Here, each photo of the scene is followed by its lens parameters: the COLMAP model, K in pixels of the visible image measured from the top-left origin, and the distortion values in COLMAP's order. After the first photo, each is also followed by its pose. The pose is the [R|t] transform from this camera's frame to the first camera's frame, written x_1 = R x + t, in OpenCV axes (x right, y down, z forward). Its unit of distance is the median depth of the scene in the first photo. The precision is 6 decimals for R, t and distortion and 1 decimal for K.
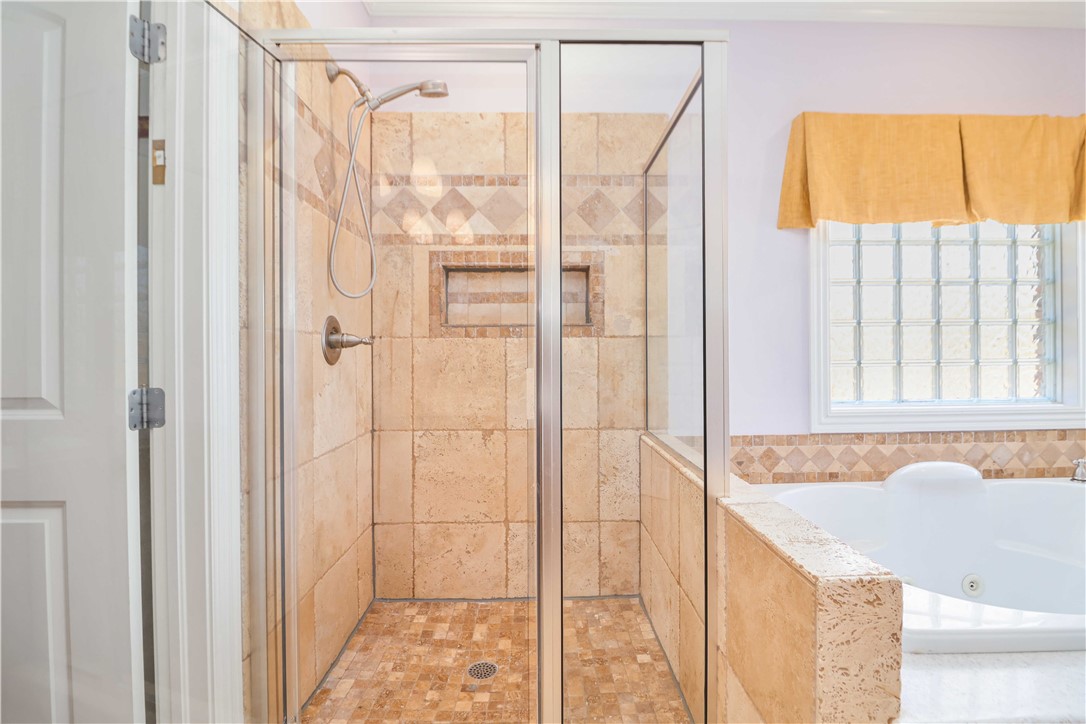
lens RADIAL K [[518.3, 0, 546.5], [0, 518.3, 358.5], [0, 0, 1]] dist [-0.011254, -0.008468]
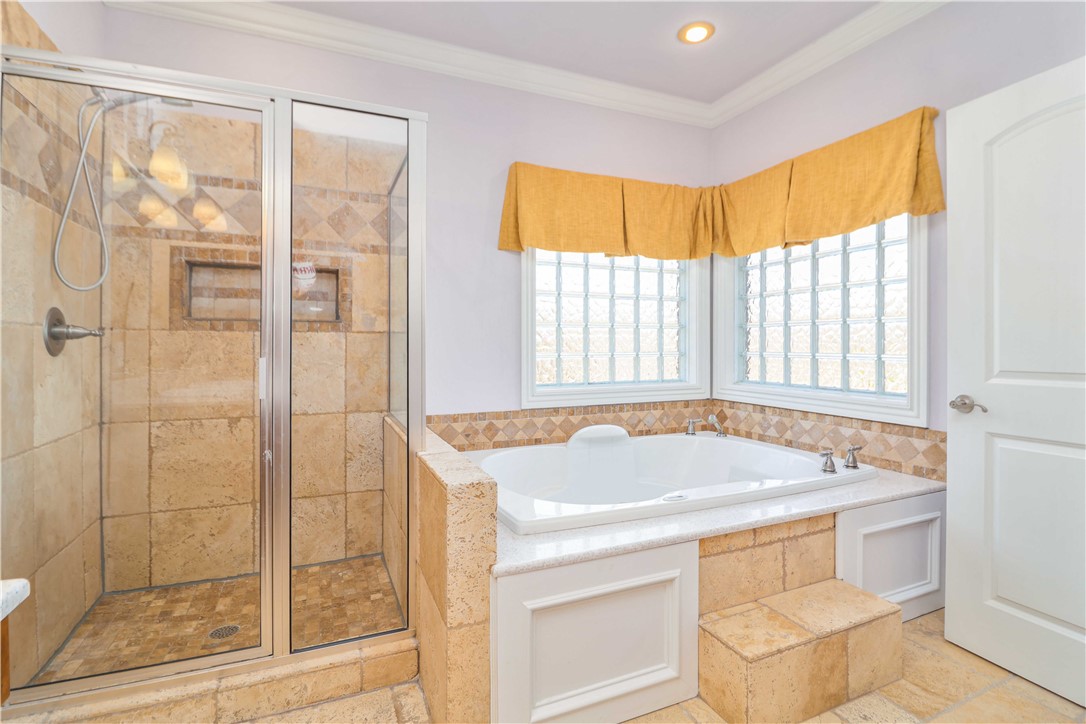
lens RADIAL K [[518.3, 0, 547.7], [0, 518.3, 347.5], [0, 0, 1]] dist [-0.011254, -0.008468]
pose [[0.919415, 0.005608, 0.393248, 0.062239], [-0.001917, 0.999950, -0.009776, 0.002752], [-0.393284, 0.008235, 0.919380, -0.229111]]
